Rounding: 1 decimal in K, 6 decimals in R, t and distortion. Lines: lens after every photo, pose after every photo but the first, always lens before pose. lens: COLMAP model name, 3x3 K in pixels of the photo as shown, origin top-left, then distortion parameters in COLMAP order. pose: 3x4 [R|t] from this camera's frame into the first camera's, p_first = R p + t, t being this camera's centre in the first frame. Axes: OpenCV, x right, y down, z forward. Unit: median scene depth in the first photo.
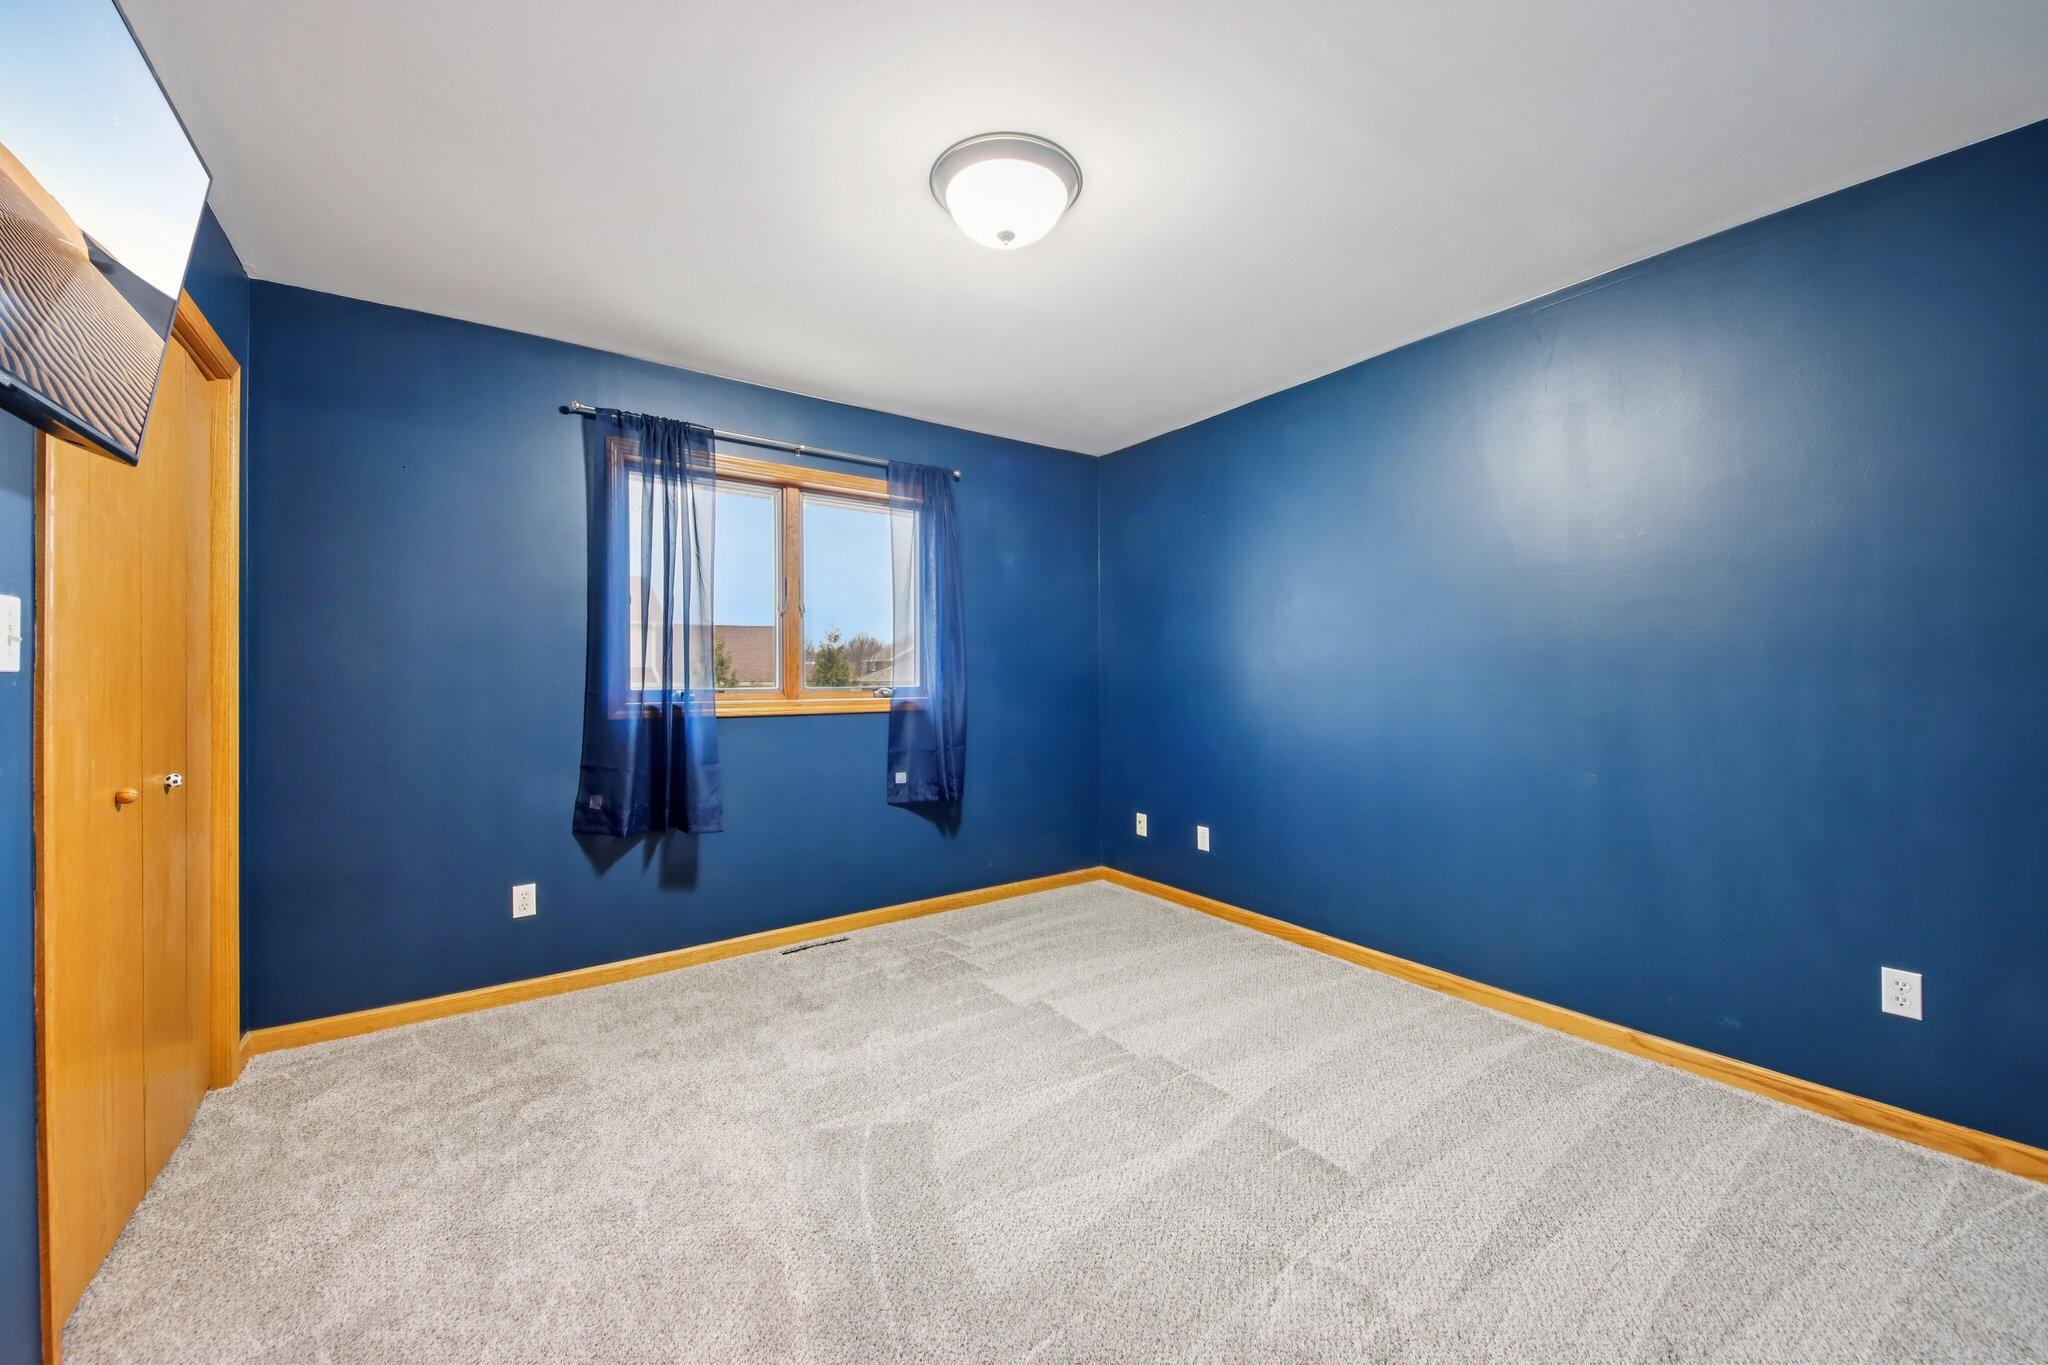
lens RADIAL K [[795.5, 0, 1021.9], [0, 795.5, 676.1], [0, 0, 1]] dist [0.124596, -0.054068]
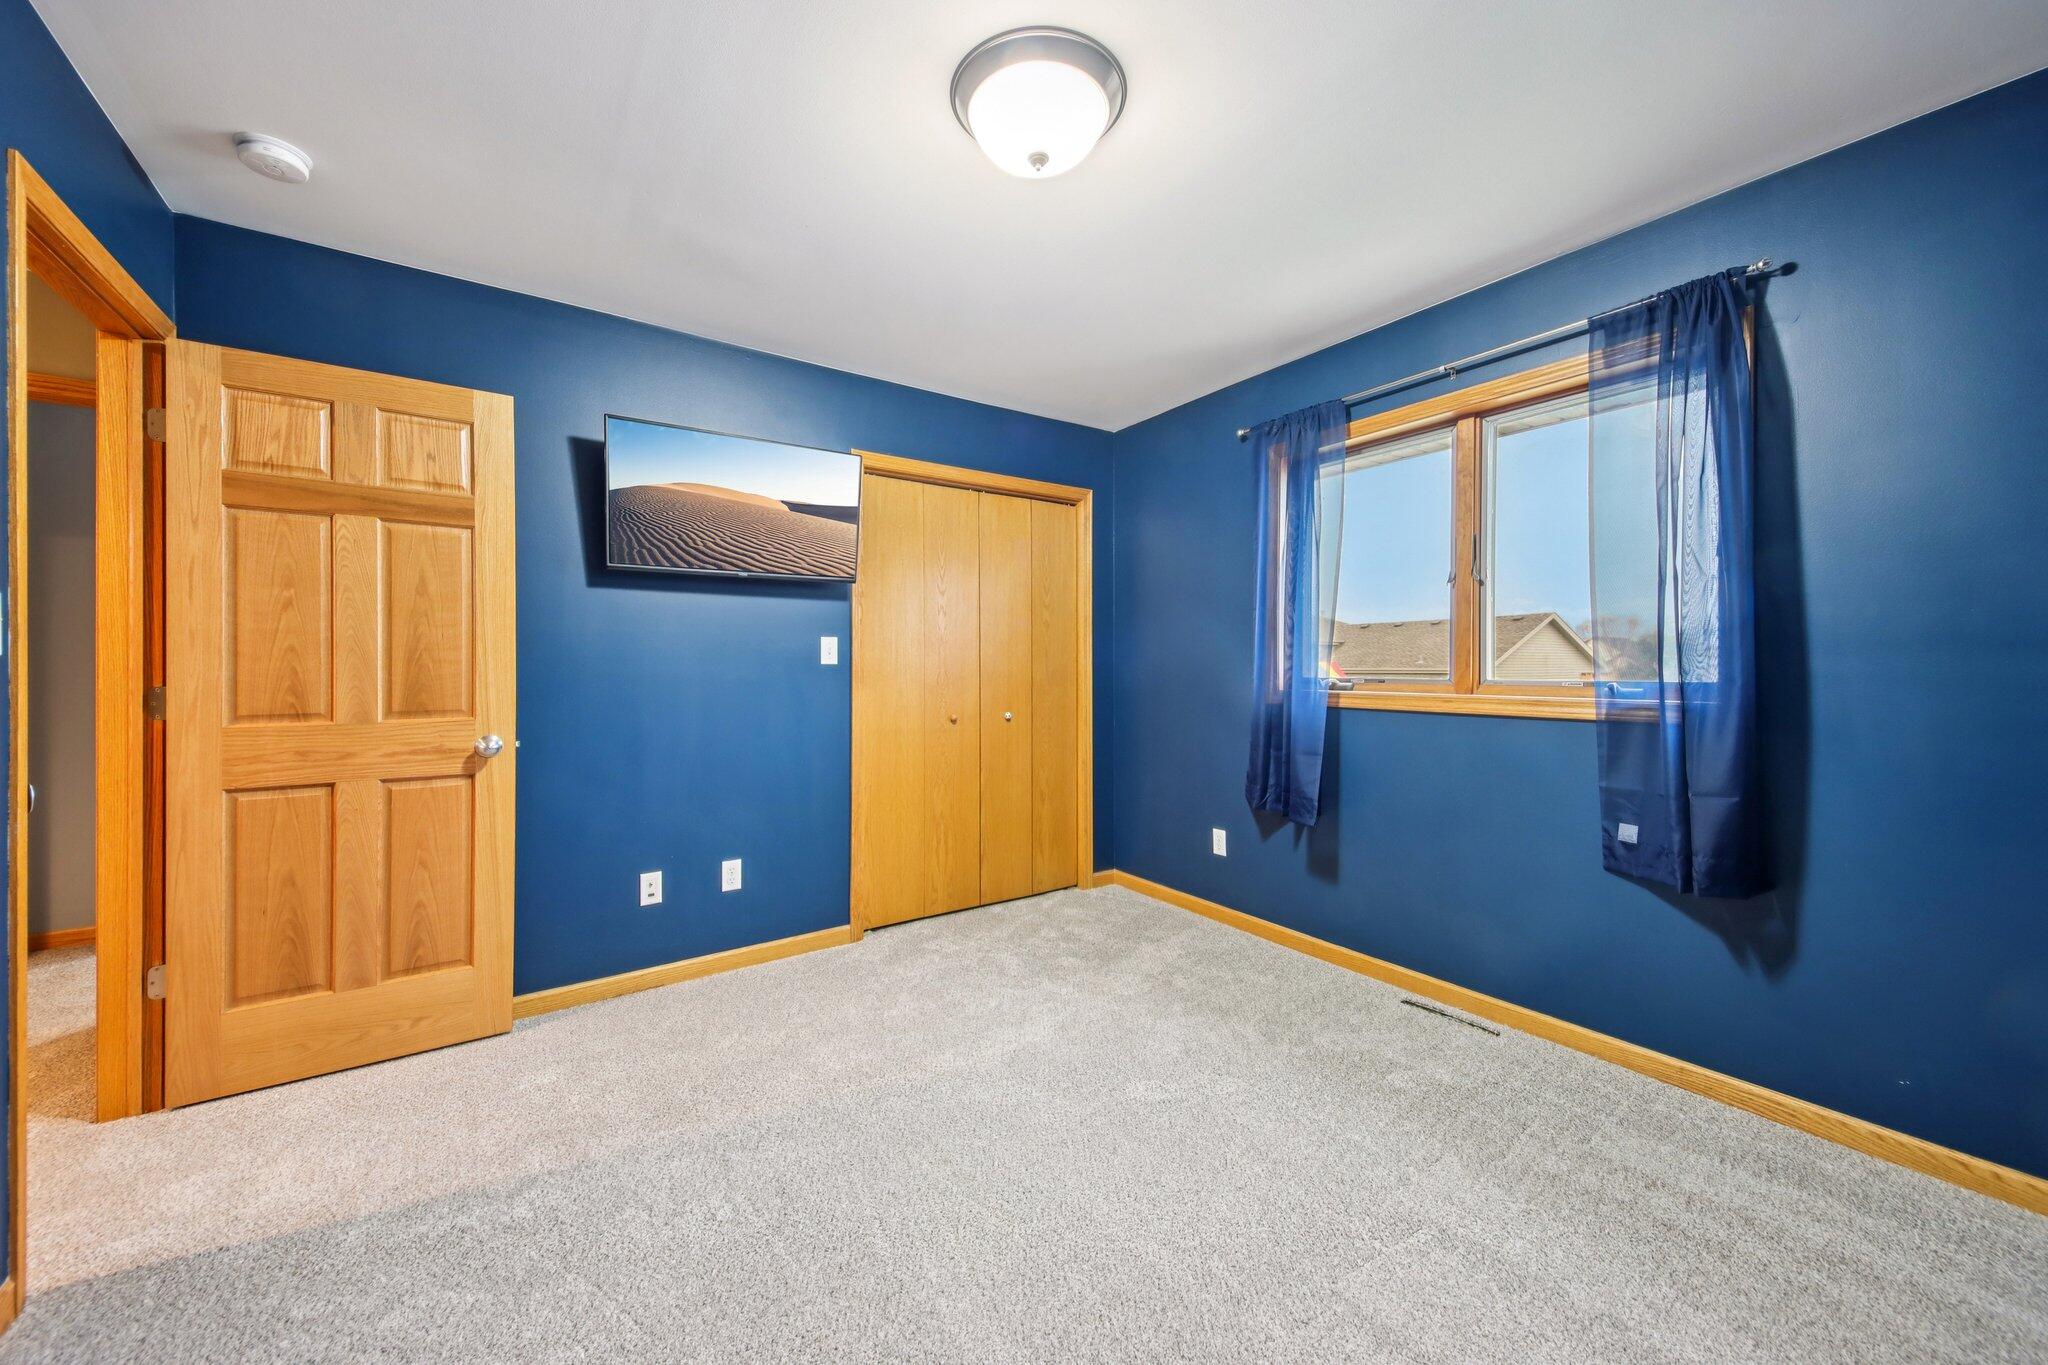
lens RADIAL K [[744.6, 0, 992.2], [0, 744.6, 675.0], [0, 0, 1]] dist [0.076269, -0.029711]
pose [[-0.031493, 0.002865, -0.999500, 0.568528], [0.003707, 0.999989, 0.002750, 0.007532], [0.999497, -0.003618, -0.031503, 0.697740]]
